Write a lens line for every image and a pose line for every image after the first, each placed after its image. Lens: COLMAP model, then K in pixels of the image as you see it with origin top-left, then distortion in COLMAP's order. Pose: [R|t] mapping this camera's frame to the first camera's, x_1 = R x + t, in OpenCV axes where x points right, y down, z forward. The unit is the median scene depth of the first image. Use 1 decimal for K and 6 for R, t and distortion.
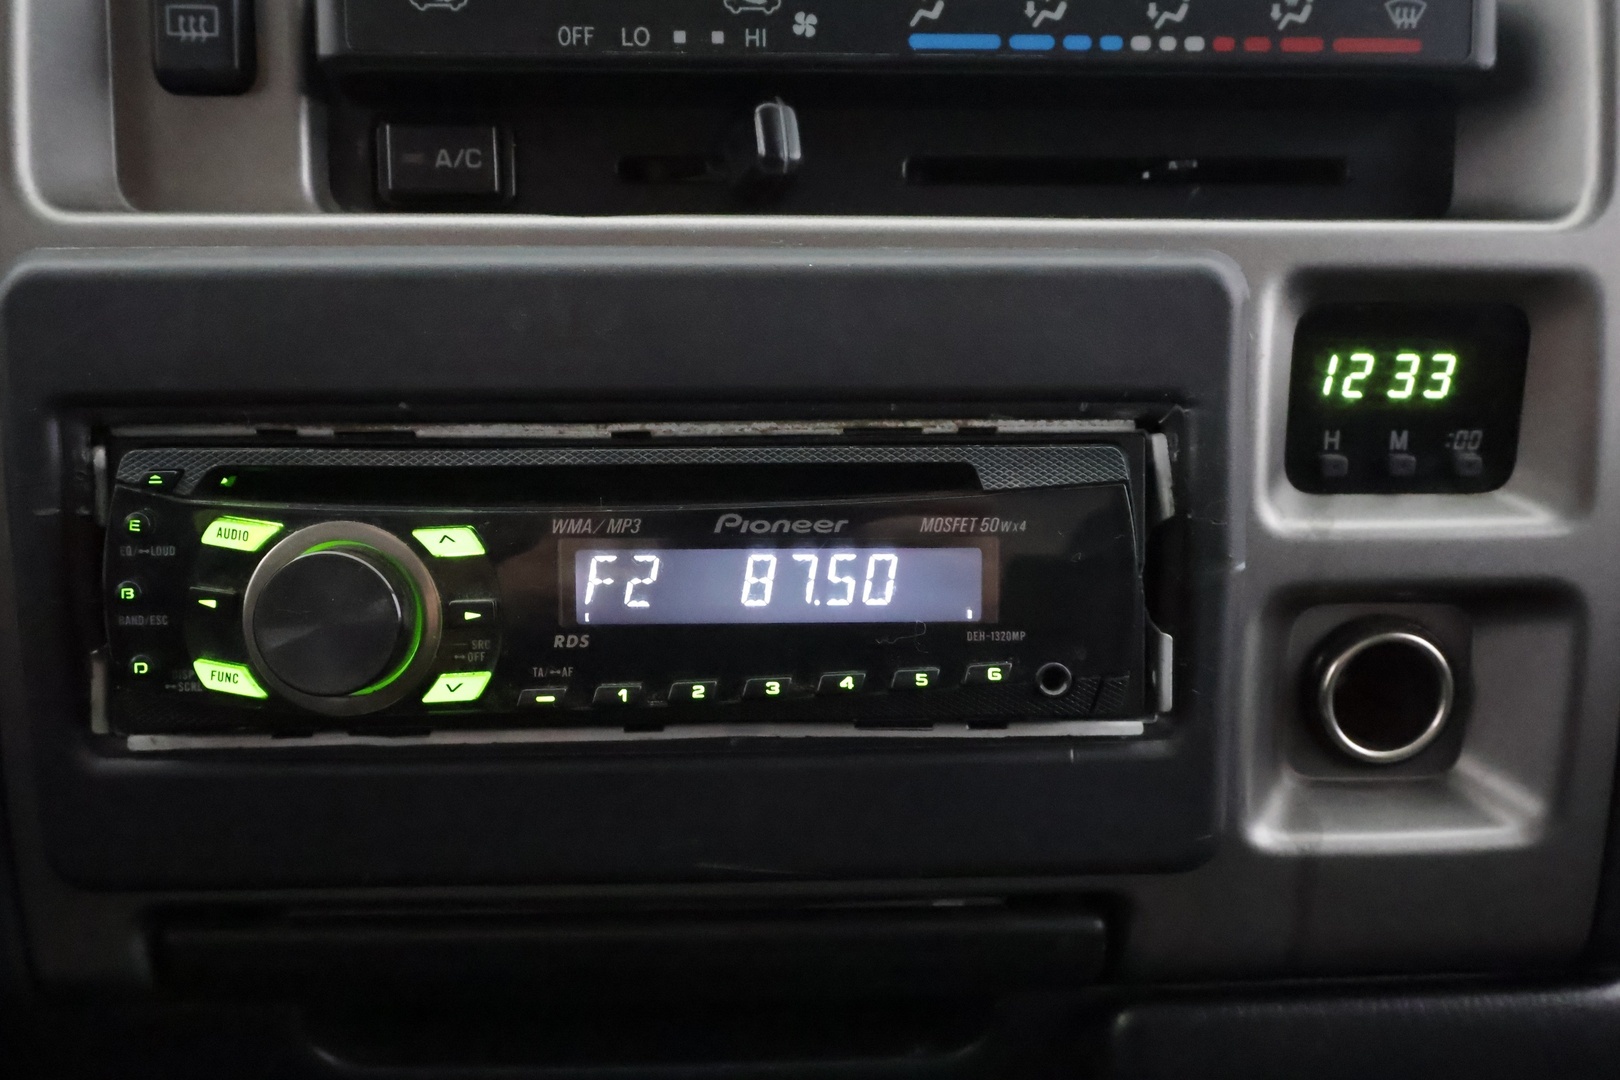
lens RADIAL K [[1327.7, 0, 810.7], [0, 1327.7, 538.7], [0, 0, 1]] dist [0.003797, -0.005470]
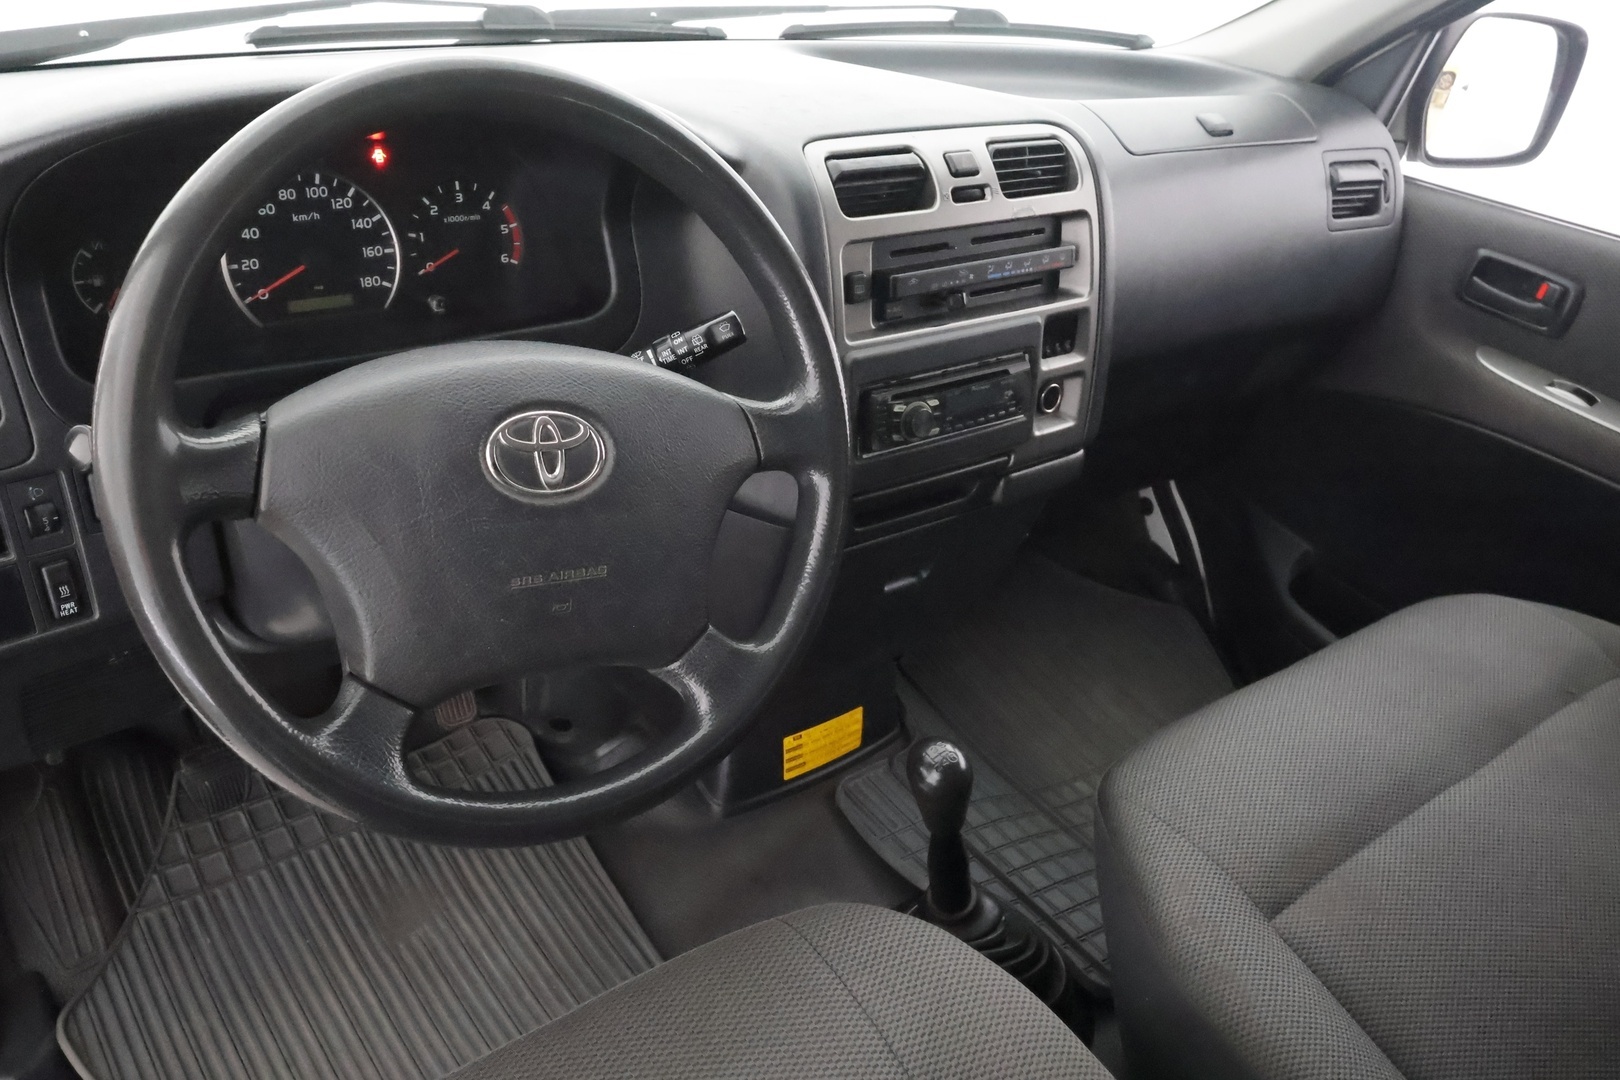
lens RADIAL K [[1327.7, 0, 811.8], [0, 1327.7, 543.8], [0, 0, 1]] dist [0.003797, -0.005470]
pose [[0.808855, -0.220684, 0.545025, -3.151045], [0.053925, 0.950834, 0.304971, -0.938670], [-0.585530, -0.217287, 0.780987, -2.449916]]
